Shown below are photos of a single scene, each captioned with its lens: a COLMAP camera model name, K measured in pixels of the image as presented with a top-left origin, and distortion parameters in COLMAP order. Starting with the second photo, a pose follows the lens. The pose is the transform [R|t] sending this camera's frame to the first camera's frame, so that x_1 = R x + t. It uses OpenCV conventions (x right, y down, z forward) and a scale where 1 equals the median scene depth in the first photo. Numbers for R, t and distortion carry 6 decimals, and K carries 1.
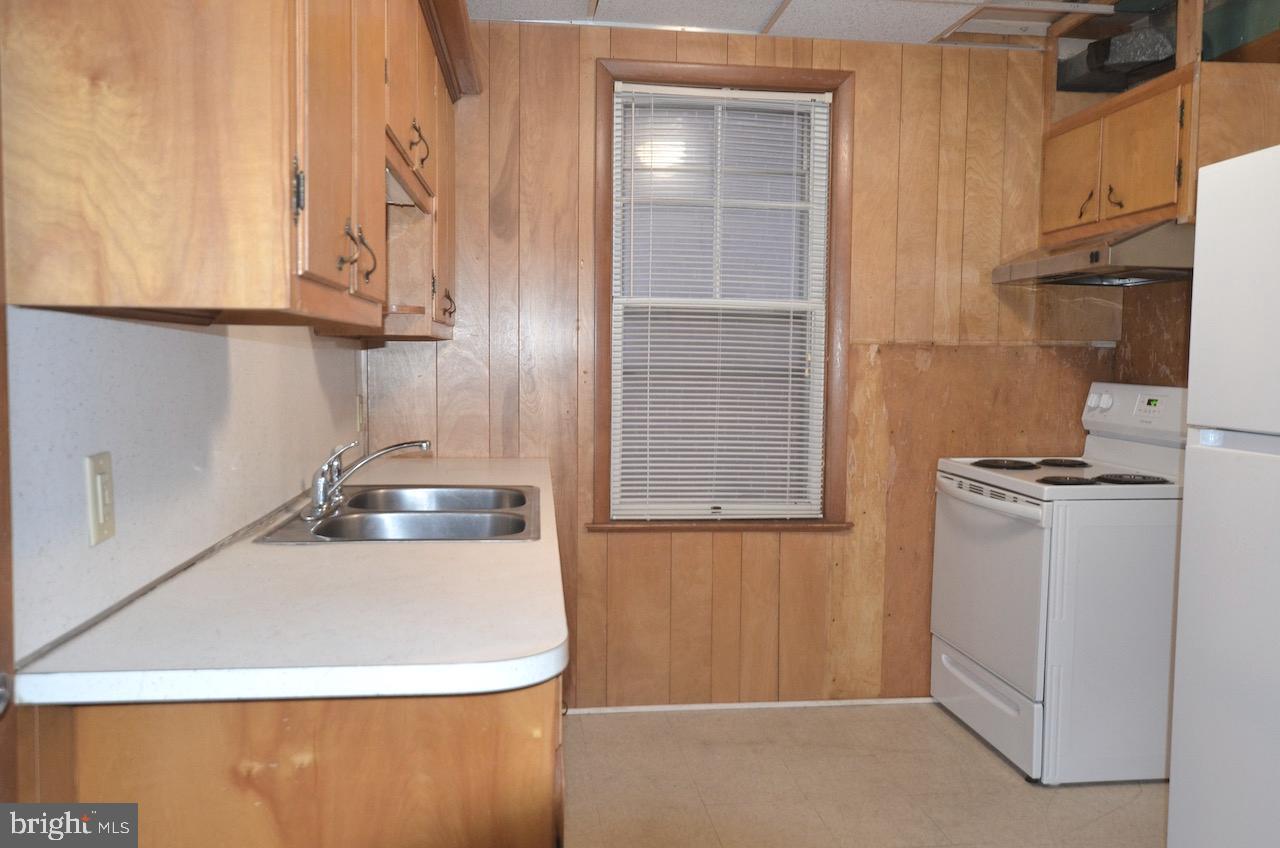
lens RADIAL K [[1033.3, 0, 646.6], [0, 1033.3, 421.7], [0, 0, 1]] dist [-0.003499, 0.030452]
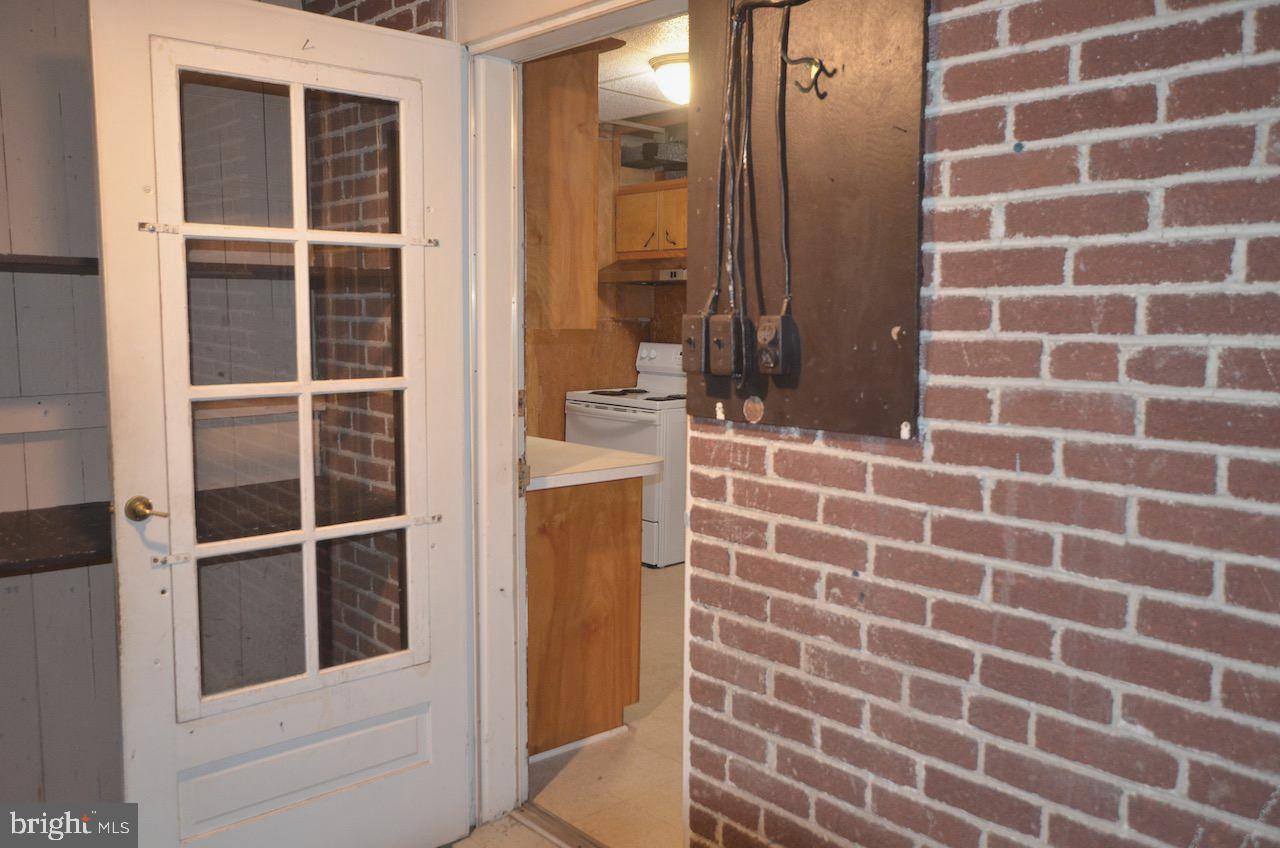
lens RADIAL K [[1033.3, 0, 646.6], [0, 1033.3, 421.7], [0, 0, 1]] dist [-0.003499, 0.030452]
pose [[0.806575, -0.063345, 0.587728, -0.561286], [0.035813, 0.997652, 0.058379, -0.007457], [-0.590046, -0.026038, 0.806949, -0.362865]]
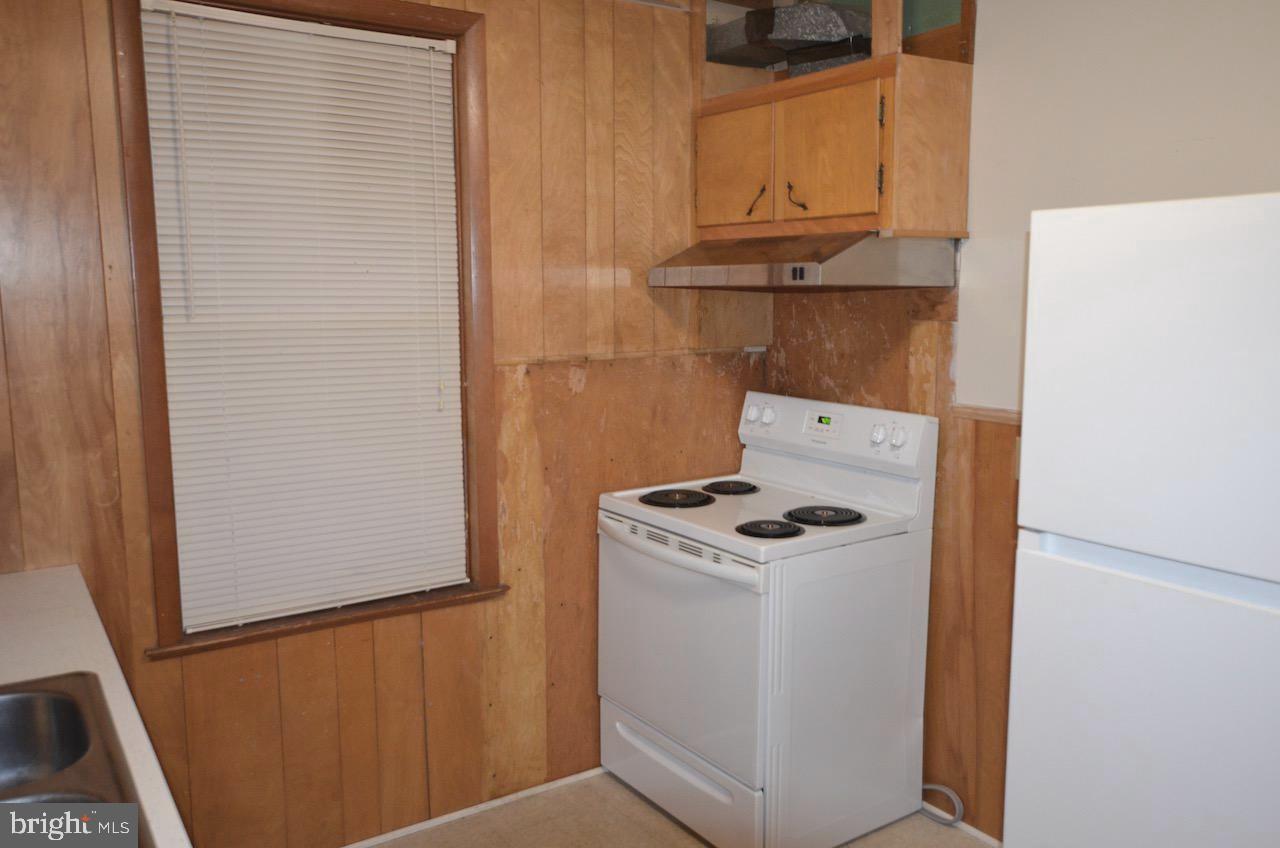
lens RADIAL K [[1033.3, 0, 646.6], [0, 1033.3, 421.7], [0, 0, 1]] dist [-0.003499, 0.030452]
pose [[0.889633, -0.075622, 0.450371, -0.059360], [0.043738, 0.995770, 0.080801, -0.090876], [-0.454577, -0.052185, 0.889178, 0.236543]]
